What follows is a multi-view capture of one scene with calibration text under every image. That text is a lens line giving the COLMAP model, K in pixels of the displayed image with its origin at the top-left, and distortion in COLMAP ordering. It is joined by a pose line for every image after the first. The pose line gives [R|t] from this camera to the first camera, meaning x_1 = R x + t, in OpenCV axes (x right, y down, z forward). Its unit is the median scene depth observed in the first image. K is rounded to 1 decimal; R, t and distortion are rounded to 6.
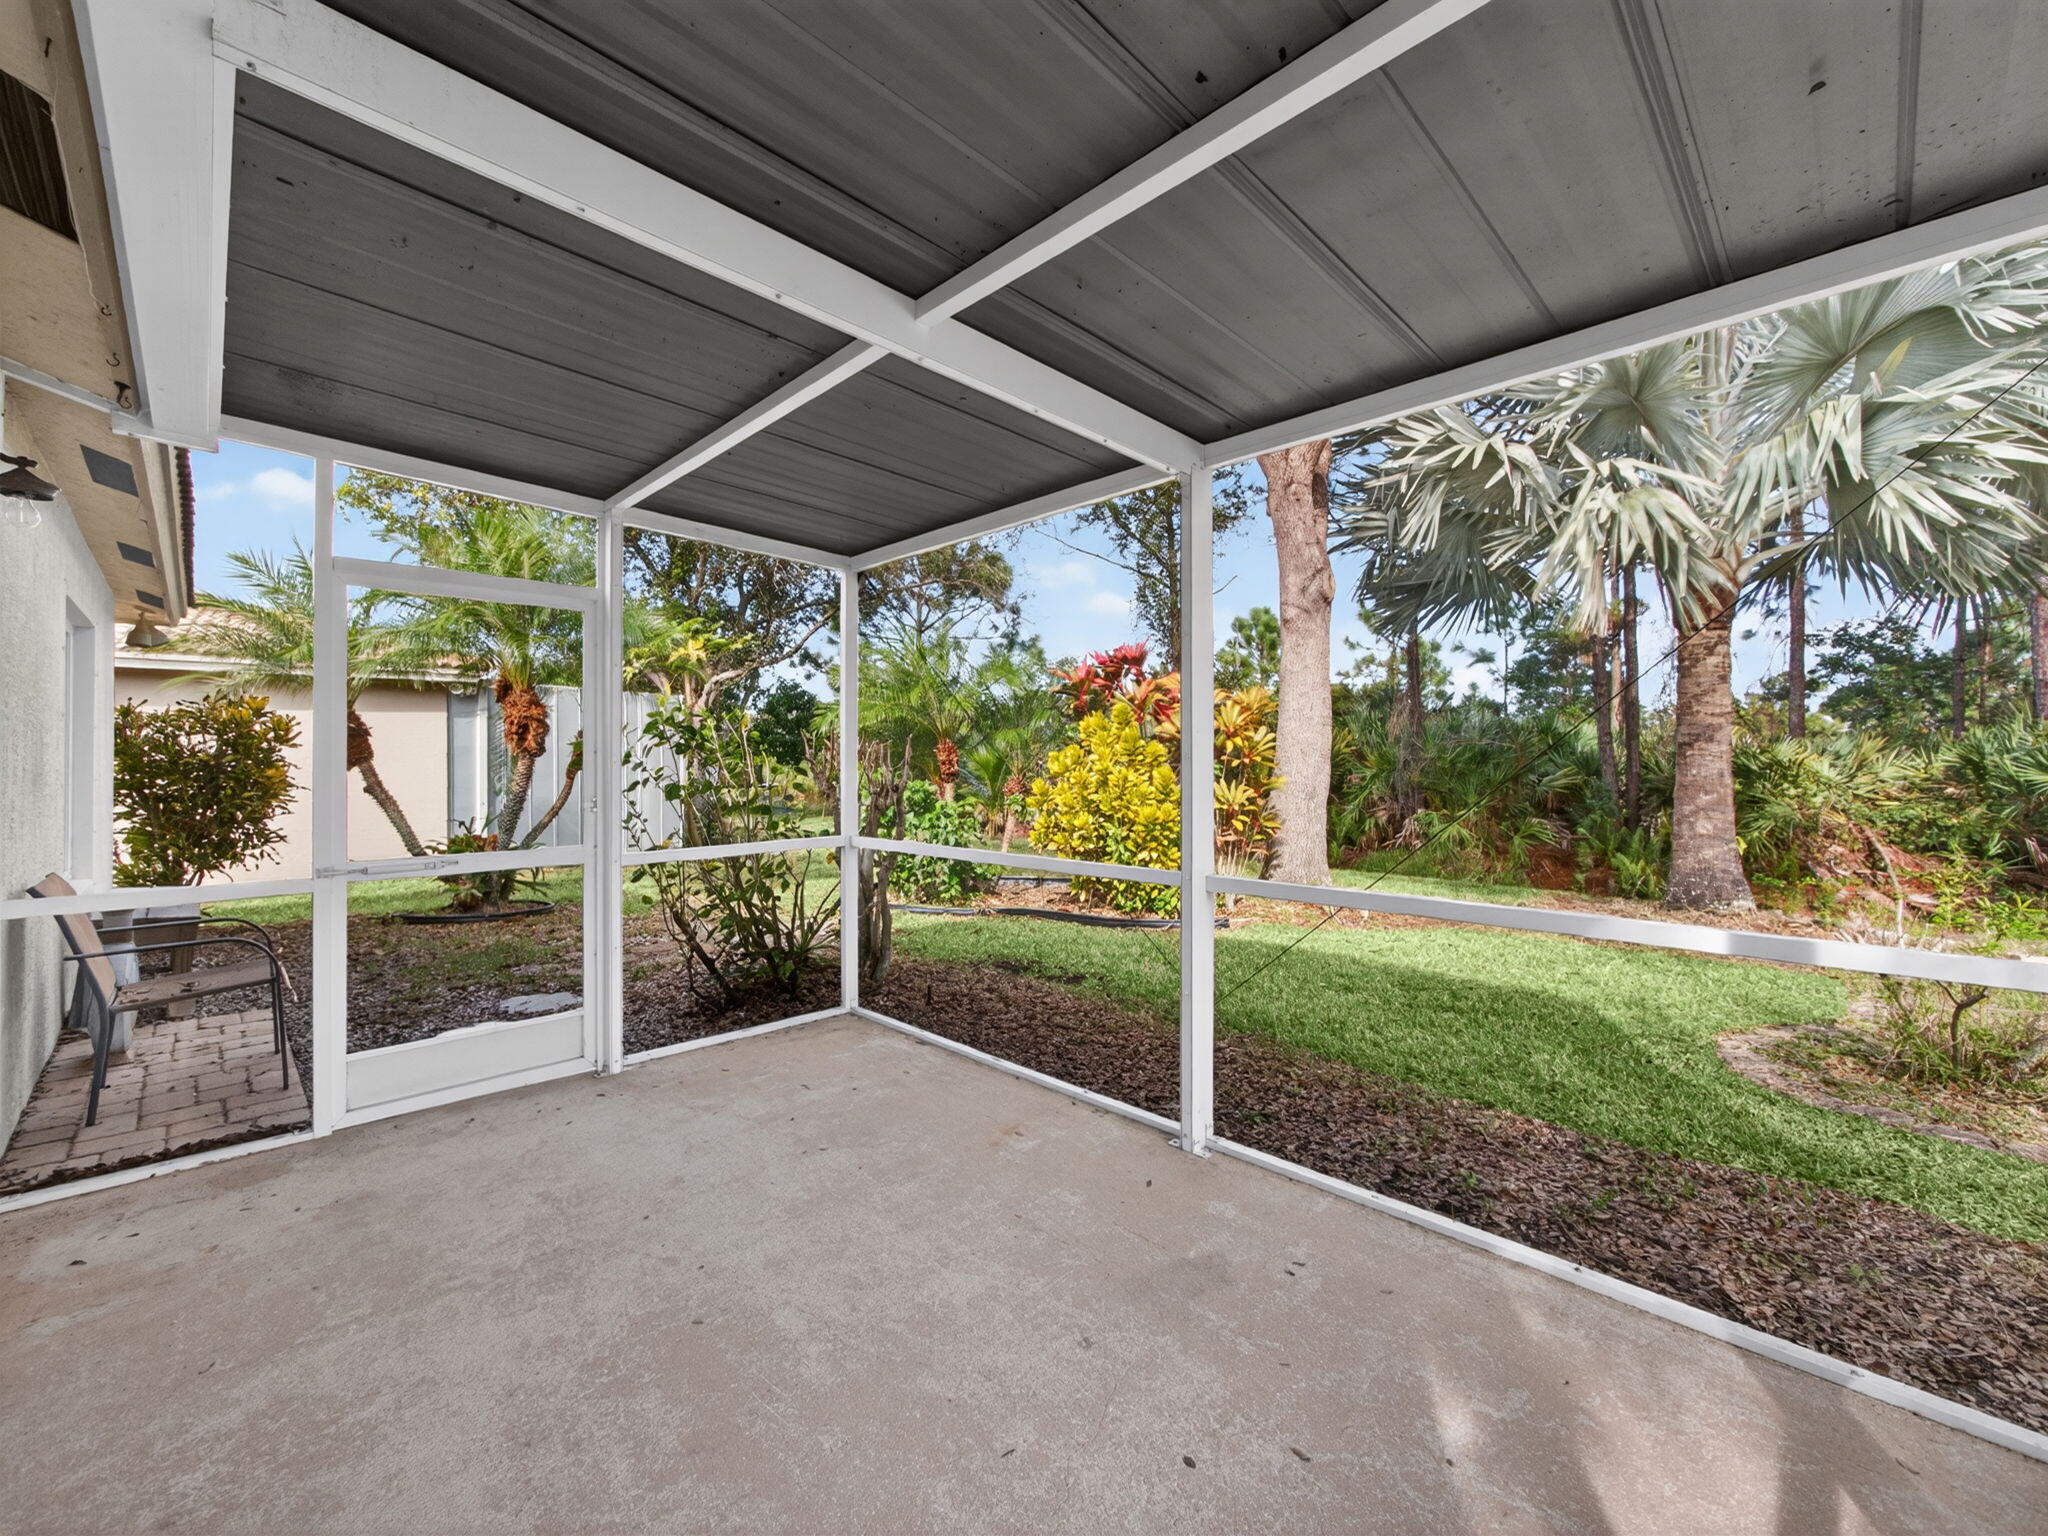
lens RADIAL K [[842.2, 0, 1027.6], [0, 842.2, 754.9], [0, 0, 1]] dist [-0.009525, 0.000692]
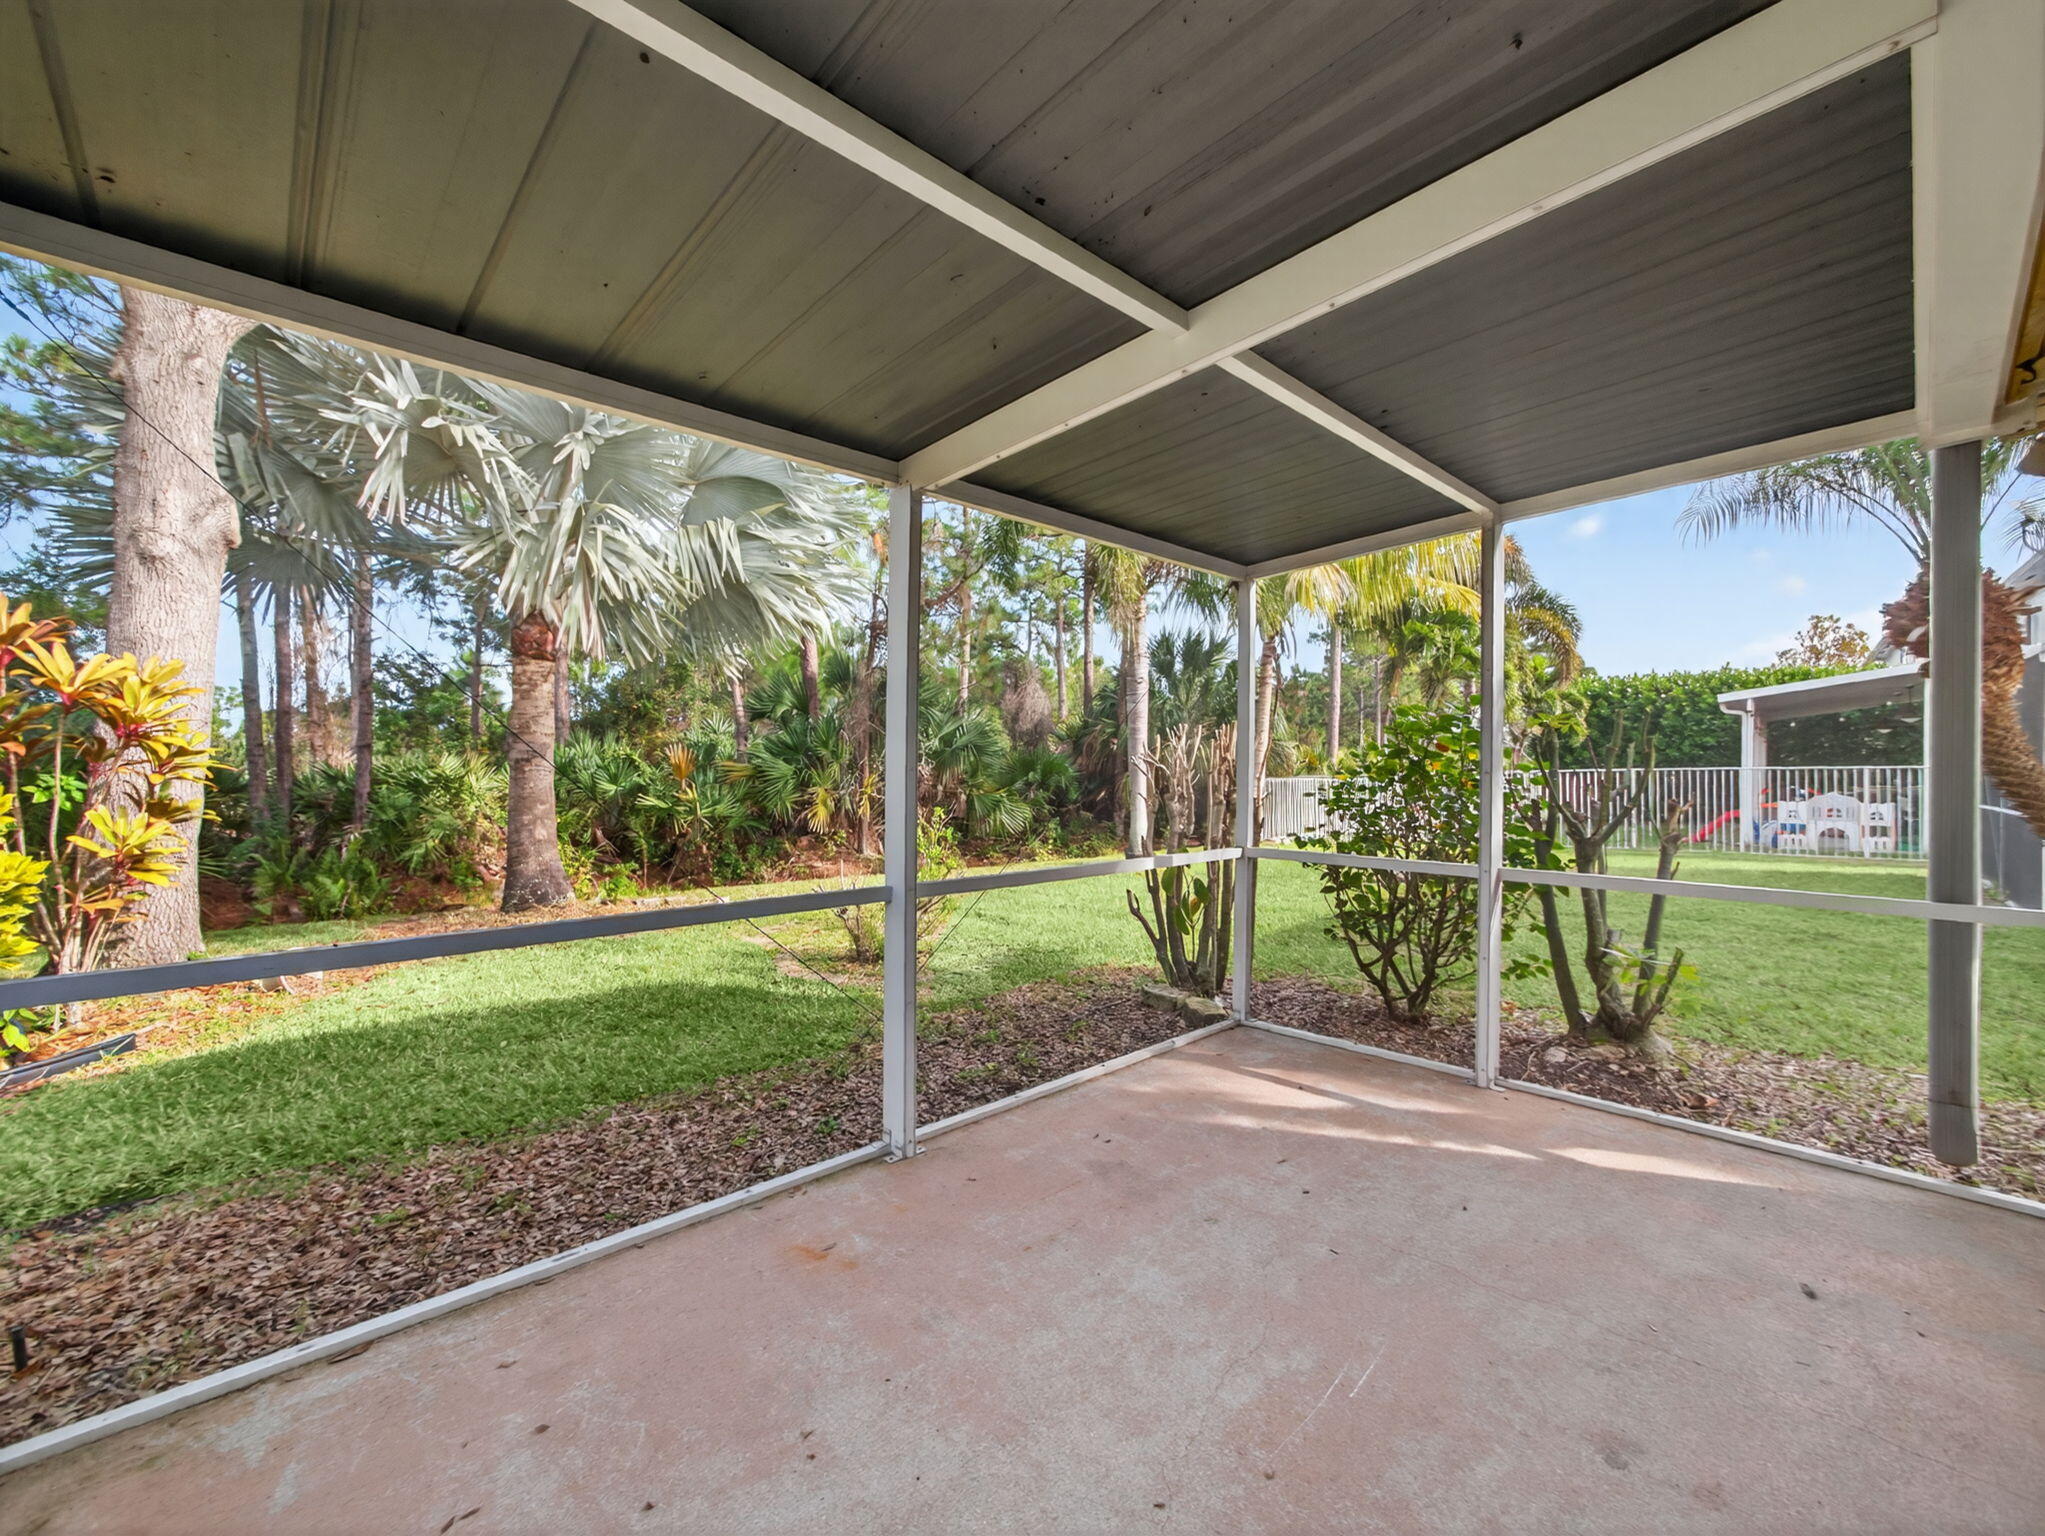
lens RADIAL K [[840.9, 0, 1021.2], [0, 840.9, 785.2], [0, 0, 1]] dist [-0.009525, 0.000692]
pose [[0.033108, -0.011729, 0.999383, -0.686616], [-0.007066, 0.999903, 0.011969, 0.005970], [-0.999427, -0.007458, 0.033022, 0.699479]]
